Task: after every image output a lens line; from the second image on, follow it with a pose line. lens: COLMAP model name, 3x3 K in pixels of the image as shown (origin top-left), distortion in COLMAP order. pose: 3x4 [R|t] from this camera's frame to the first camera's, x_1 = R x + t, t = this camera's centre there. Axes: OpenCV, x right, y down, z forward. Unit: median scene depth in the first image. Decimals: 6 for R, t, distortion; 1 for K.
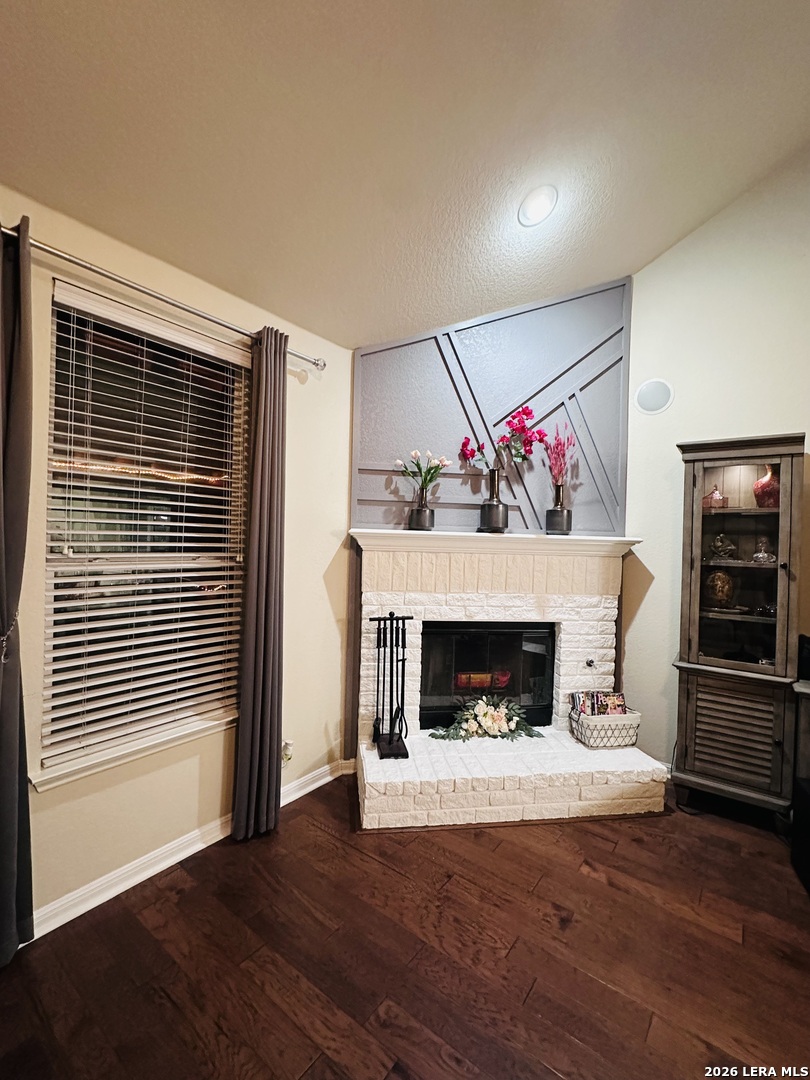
lens RADIAL K [[470.5, 0, 405.2], [0, 470.5, 537.1], [0, 0, 1]] dist [-0.002101, 0.000197]
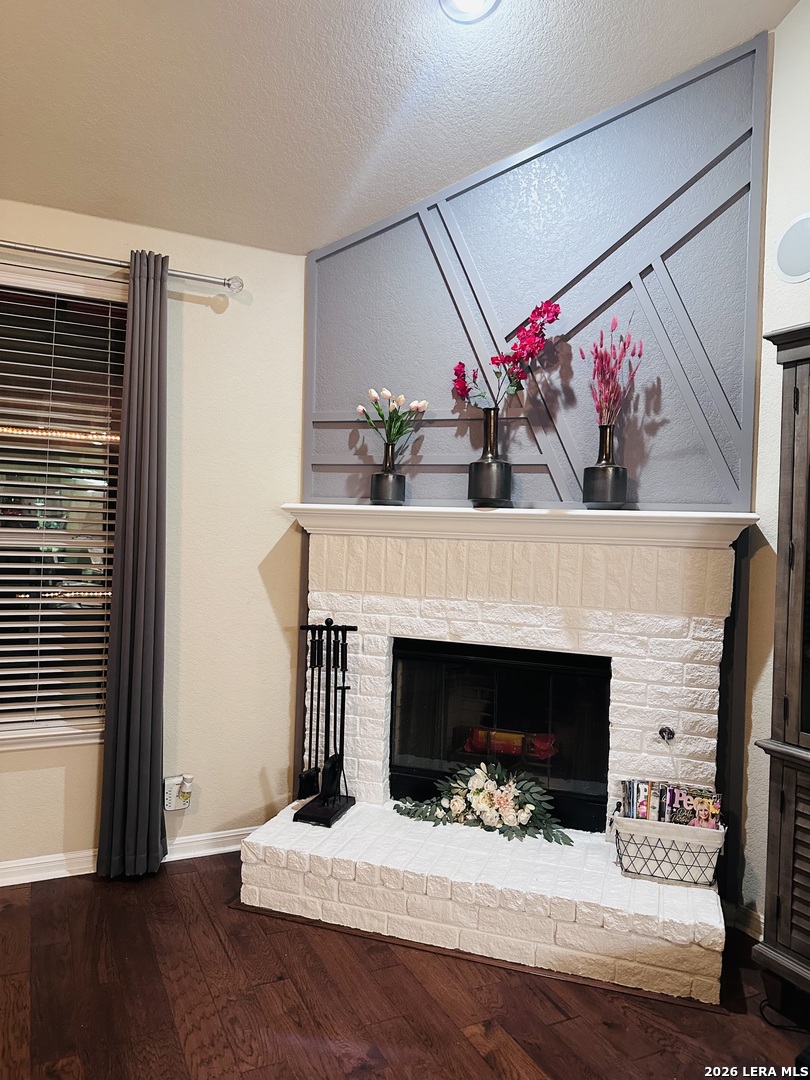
lens RADIAL K [[754.3, 0, 405.0], [0, 754.3, 540.0], [0, 0, 1]] dist [0.101794, -0.148147]
pose [[0.891076, 0.005321, -0.453824, 0.551257], [-0.007044, 0.999973, -0.002106, 0.038264], [0.453800, 0.005074, 0.891089, 0.028502]]
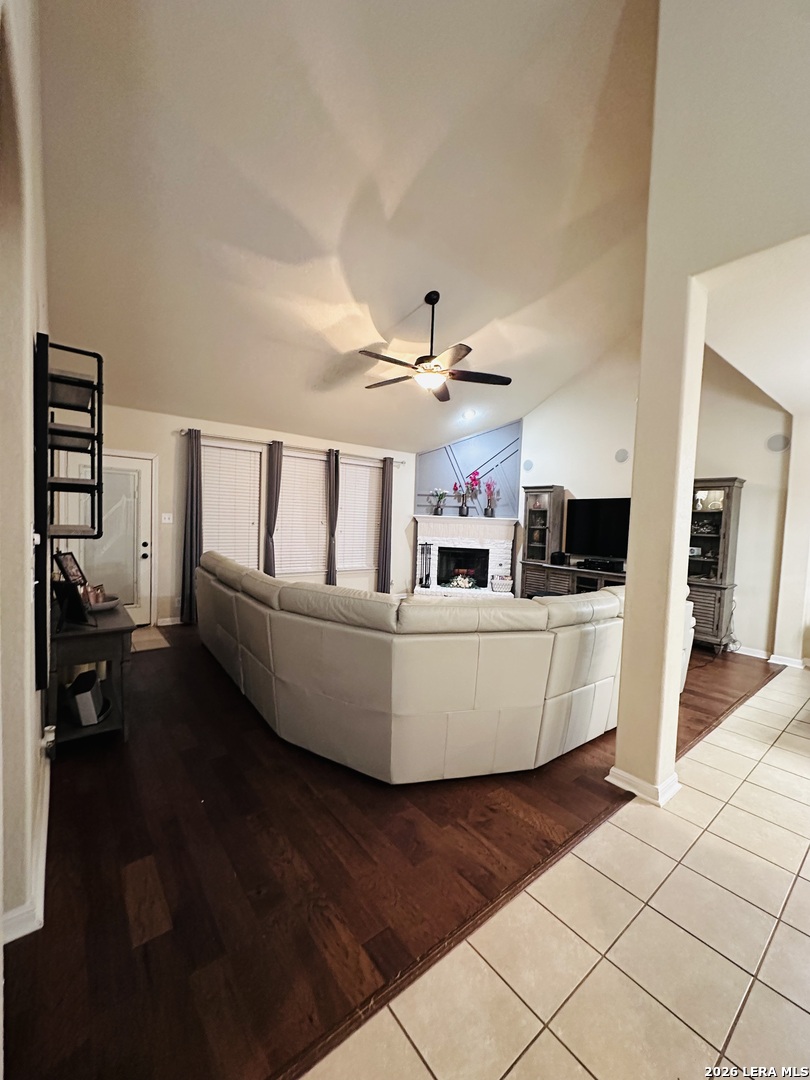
lens RADIAL K [[430.0, 0, 405.7], [0, 430.0, 538.0], [0, 0, 1]] dist [-0.002911, 0.000434]
pose [[0.967913, 0.018219, -0.250626, 0.501557], [-0.009346, 0.999288, 0.036549, 0.028563], [0.251114, -0.033034, 0.967394, -1.599394]]
